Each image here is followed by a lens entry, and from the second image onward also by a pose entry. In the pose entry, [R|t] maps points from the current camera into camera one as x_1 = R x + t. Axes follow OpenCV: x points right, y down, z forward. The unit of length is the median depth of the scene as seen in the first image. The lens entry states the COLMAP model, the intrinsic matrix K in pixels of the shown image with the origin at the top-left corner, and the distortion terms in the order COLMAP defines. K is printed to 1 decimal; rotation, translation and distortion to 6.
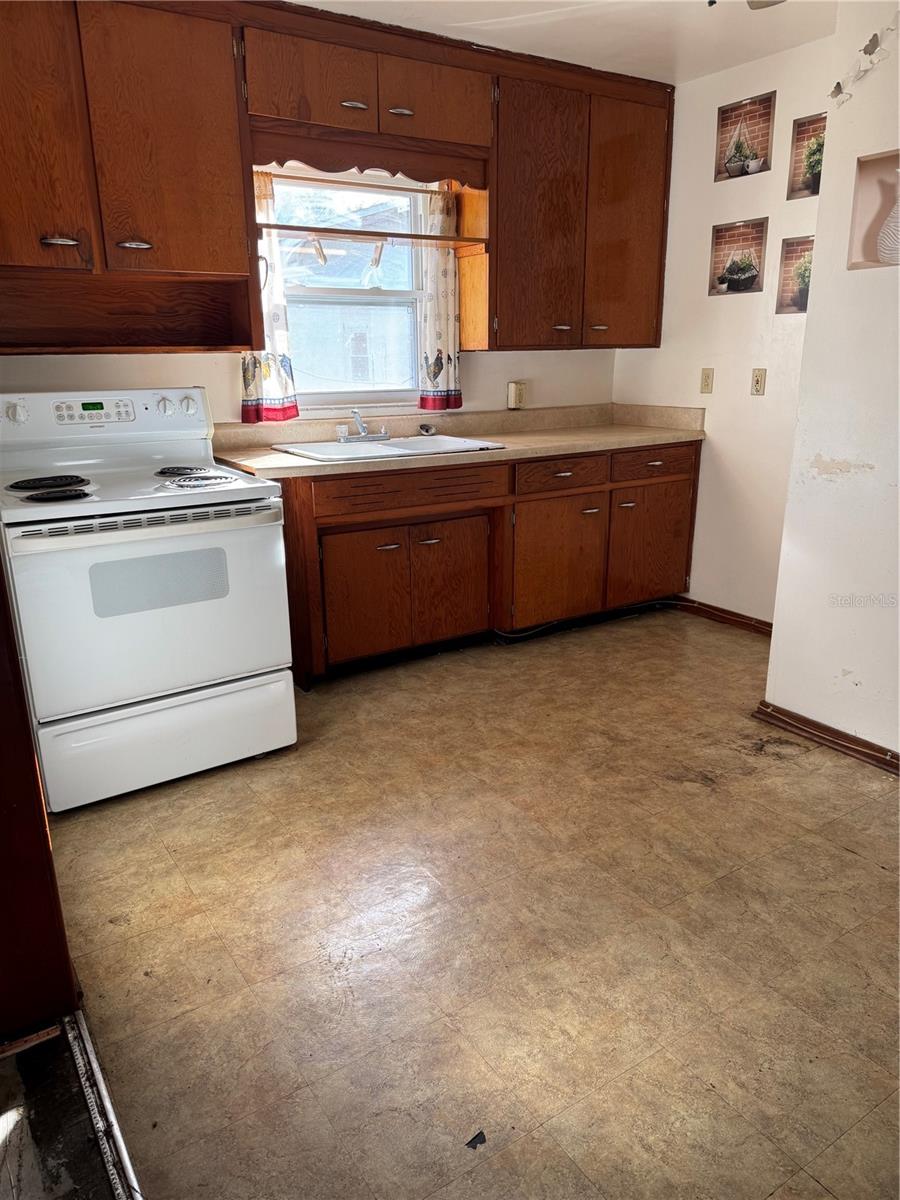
lens RADIAL K [[830.9, 0, 447.0], [0, 830.9, 600.6], [0, 0, 1]] dist [0.020438, -0.029140]
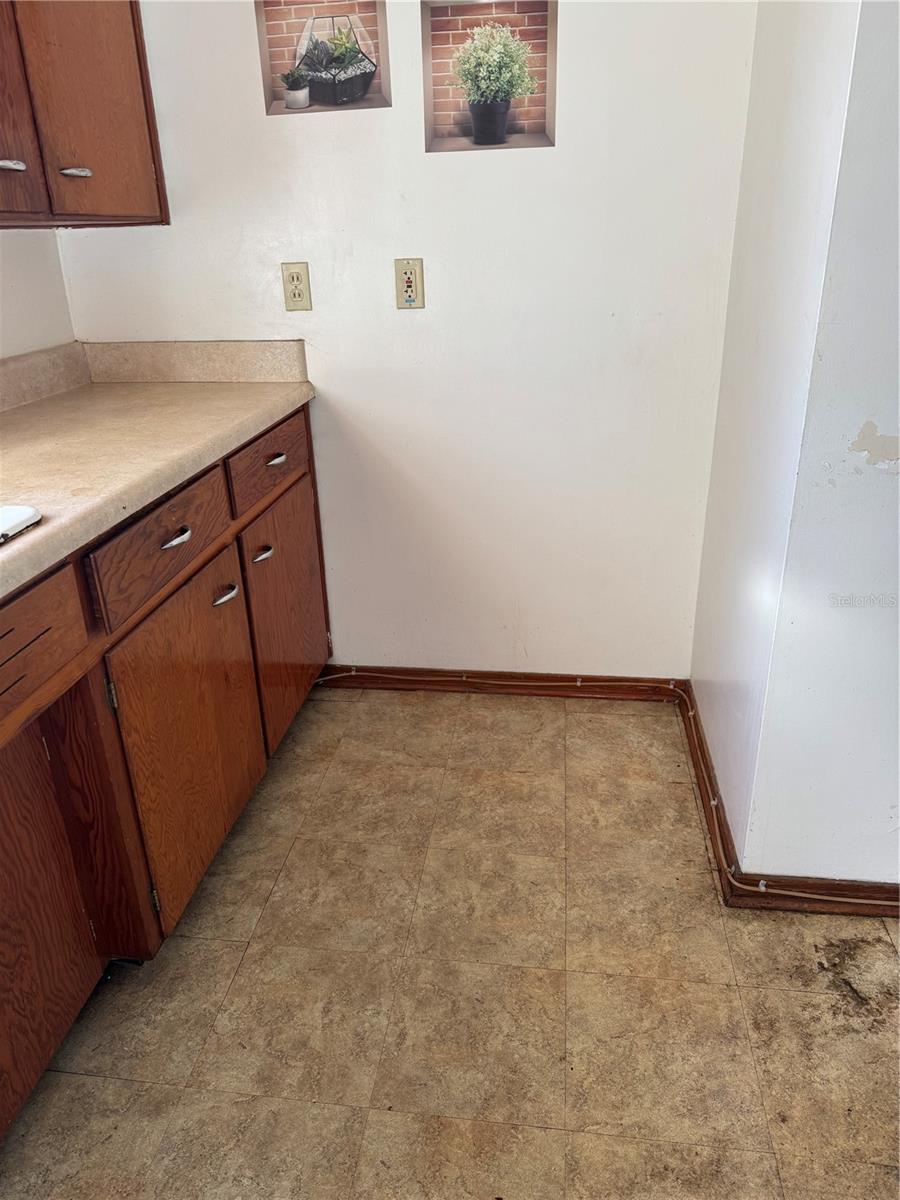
lens RADIAL K [[830.9, 0, 450.0], [0, 830.9, 600.7], [0, 0, 1]] dist [0.020438, -0.029140]
pose [[0.656118, -0.306983, 0.689399, -0.063139], [0.235993, 0.951172, 0.198947, -0.182648], [-0.716810, 0.032160, 0.696527, 0.663870]]
